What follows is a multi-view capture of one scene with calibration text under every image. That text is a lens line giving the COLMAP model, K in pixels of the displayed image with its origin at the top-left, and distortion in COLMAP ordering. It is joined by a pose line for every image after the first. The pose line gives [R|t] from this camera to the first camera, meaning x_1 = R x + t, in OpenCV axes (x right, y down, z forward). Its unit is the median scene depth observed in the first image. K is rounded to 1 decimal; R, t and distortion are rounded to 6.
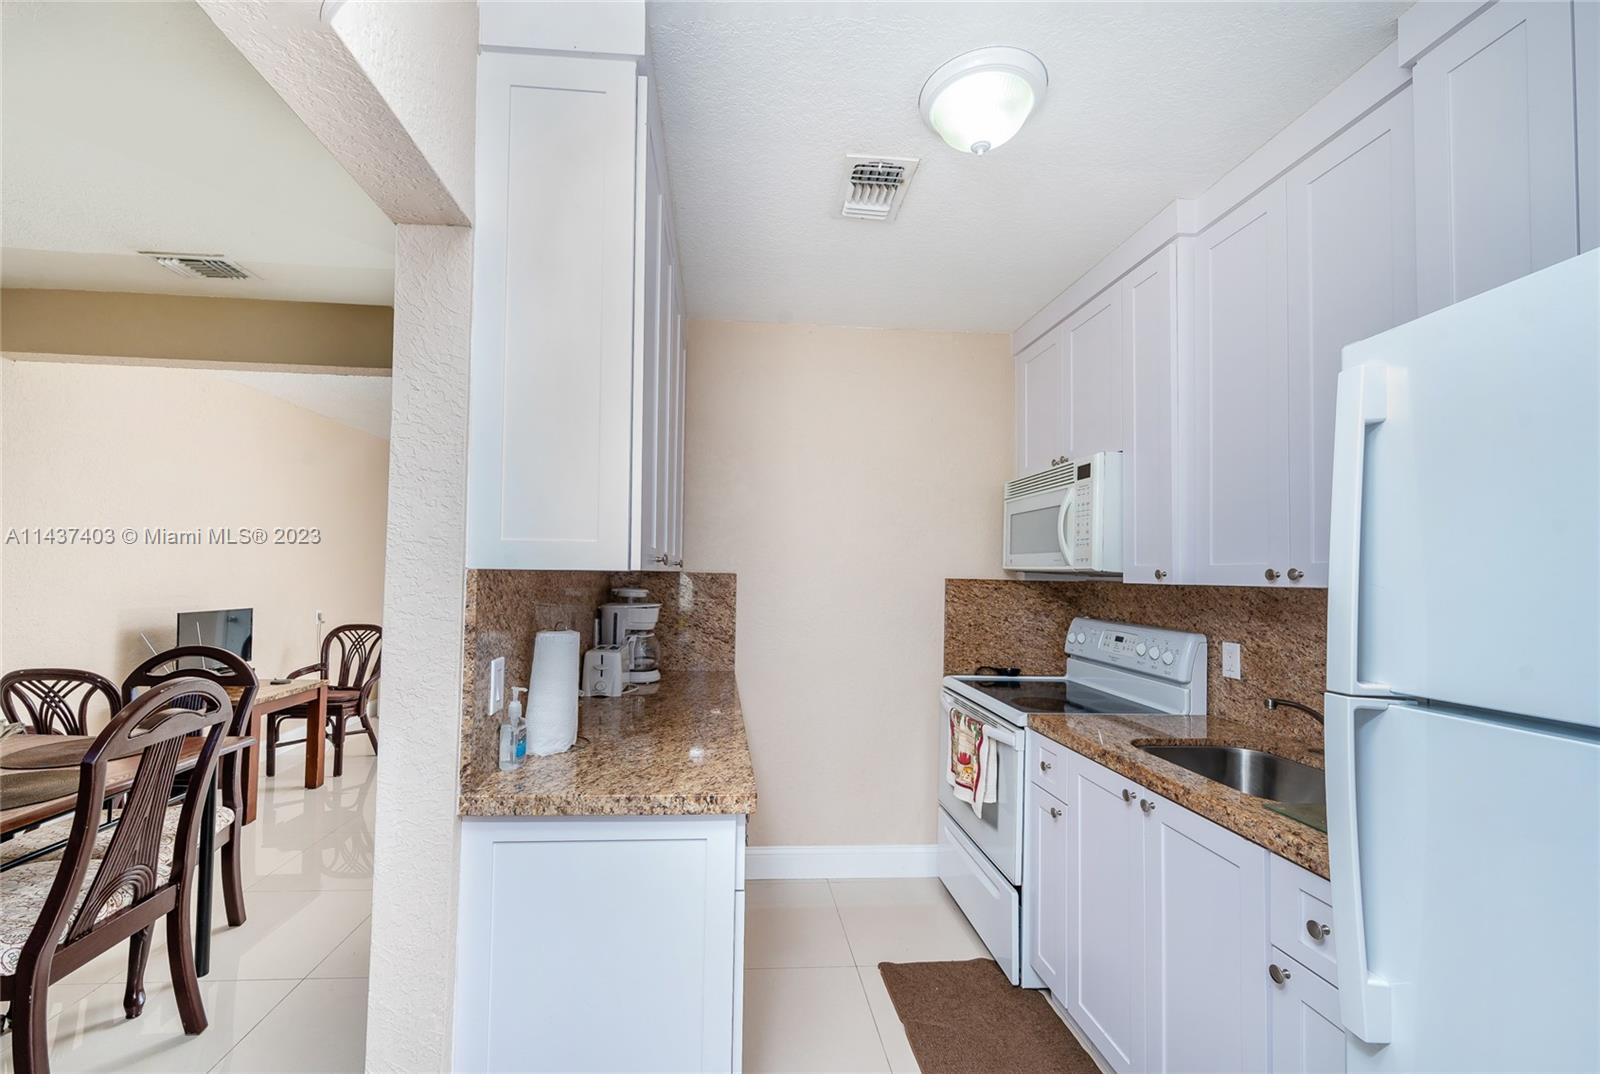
lens RADIAL K [[637.0, 0, 730.6], [0, 637.0, 546.6], [0, 0, 1]] dist [0.003410, 0.000156]
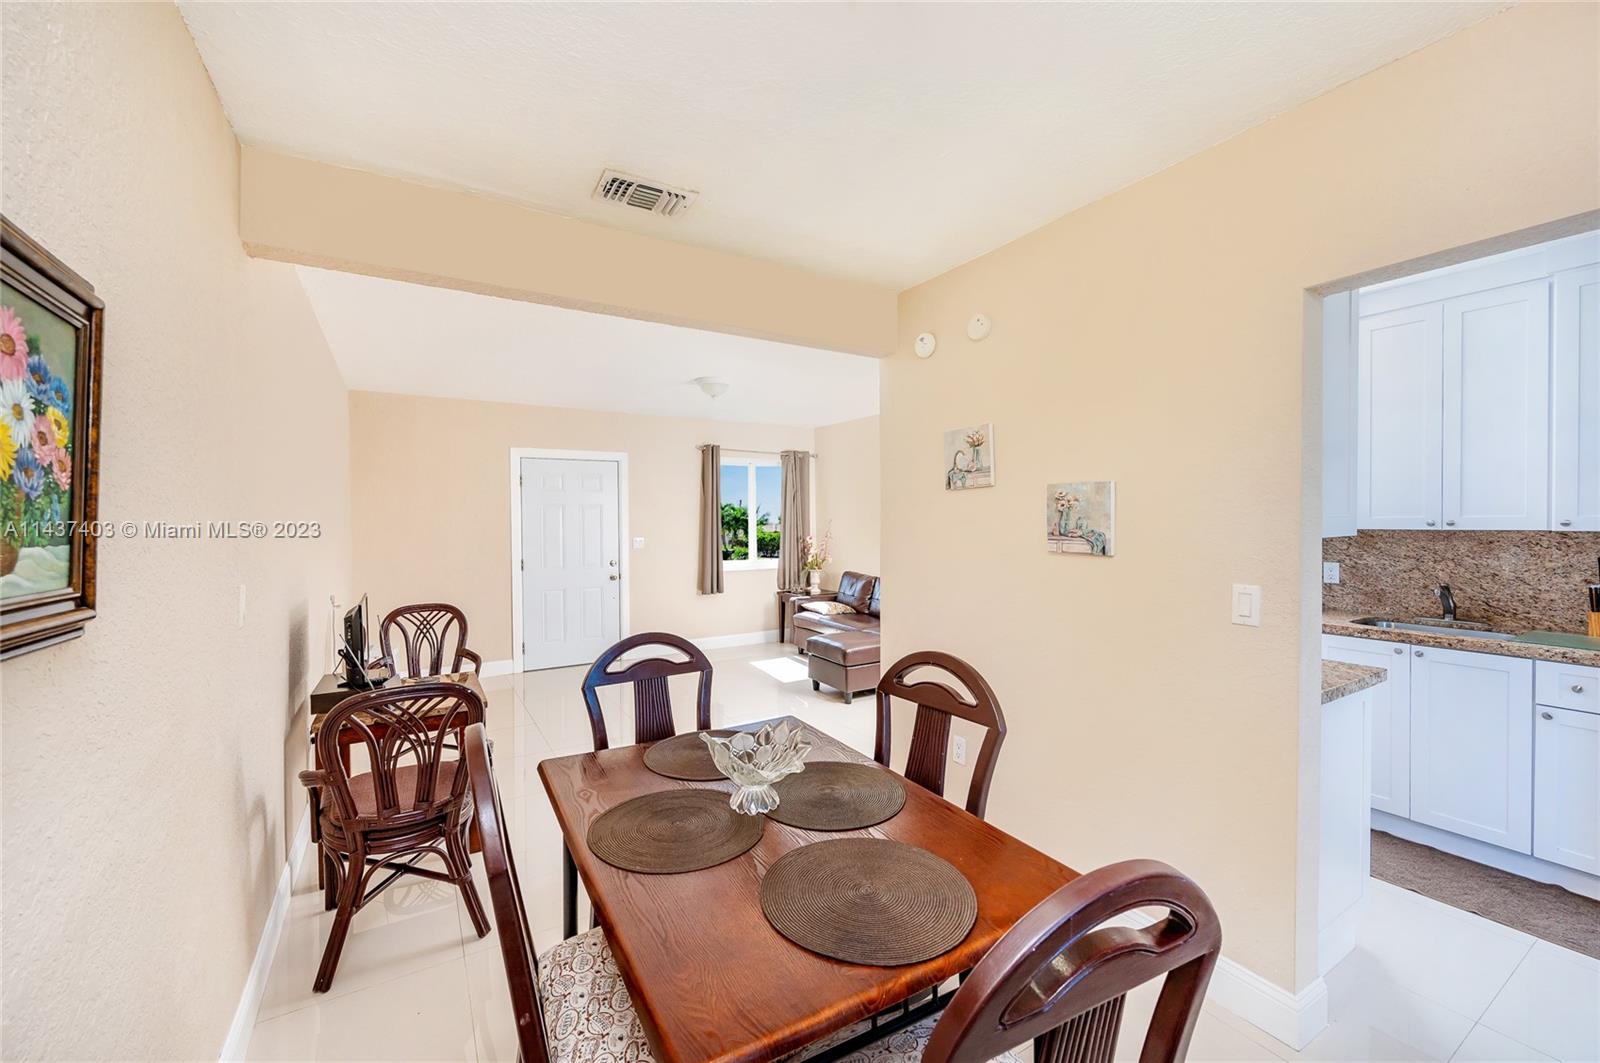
lens RADIAL K [[639.5, 0, 783.4], [0, 639.5, 526.5], [0, 0, 1]] dist [-0.000061, 0.000215]
pose [[0.892402, -0.031724, 0.450125, -1.159010], [0.007122, 0.998392, 0.056246, -0.044489], [-0.451186, -0.046988, 0.891192, 0.144285]]
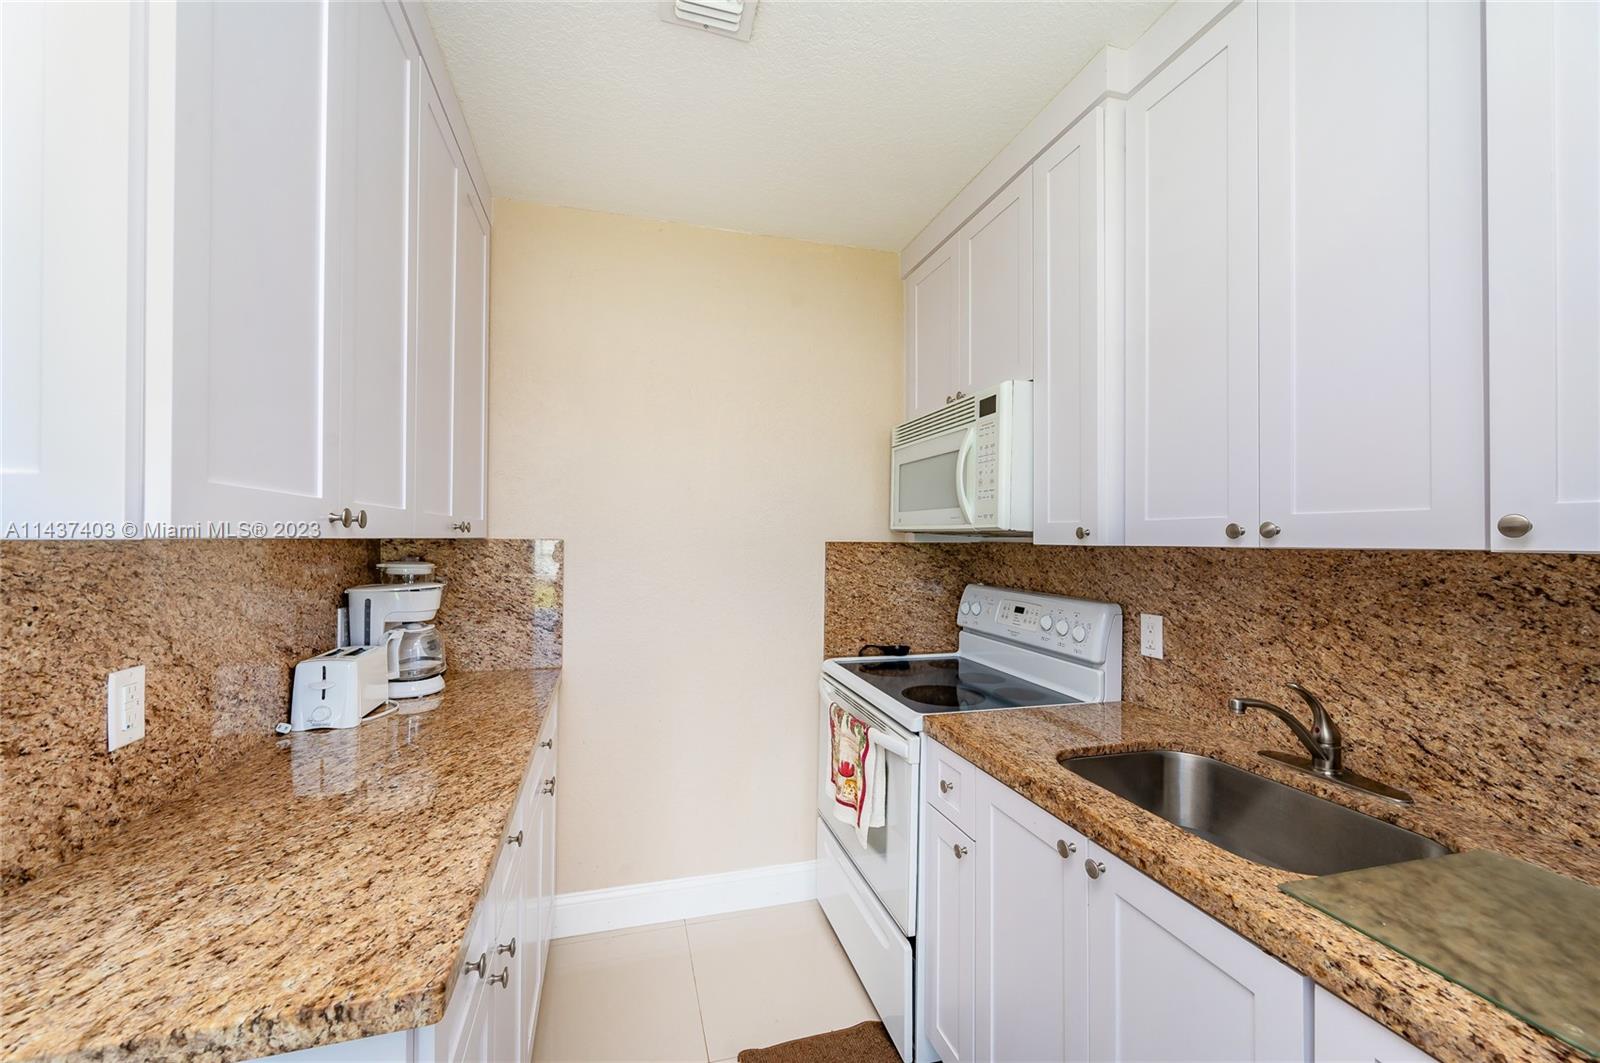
lens RADIAL K [[644.7, 0, 755.4], [0, 644.7, 531.5], [0, 0, 1]] dist [0.008585, 0.000055]
pose [[0.978904, -0.012122, 0.203961, 0.103109], [0.005585, 0.999453, 0.032595, 0.011753], [-0.204244, -0.030768, 0.978436, 0.265989]]
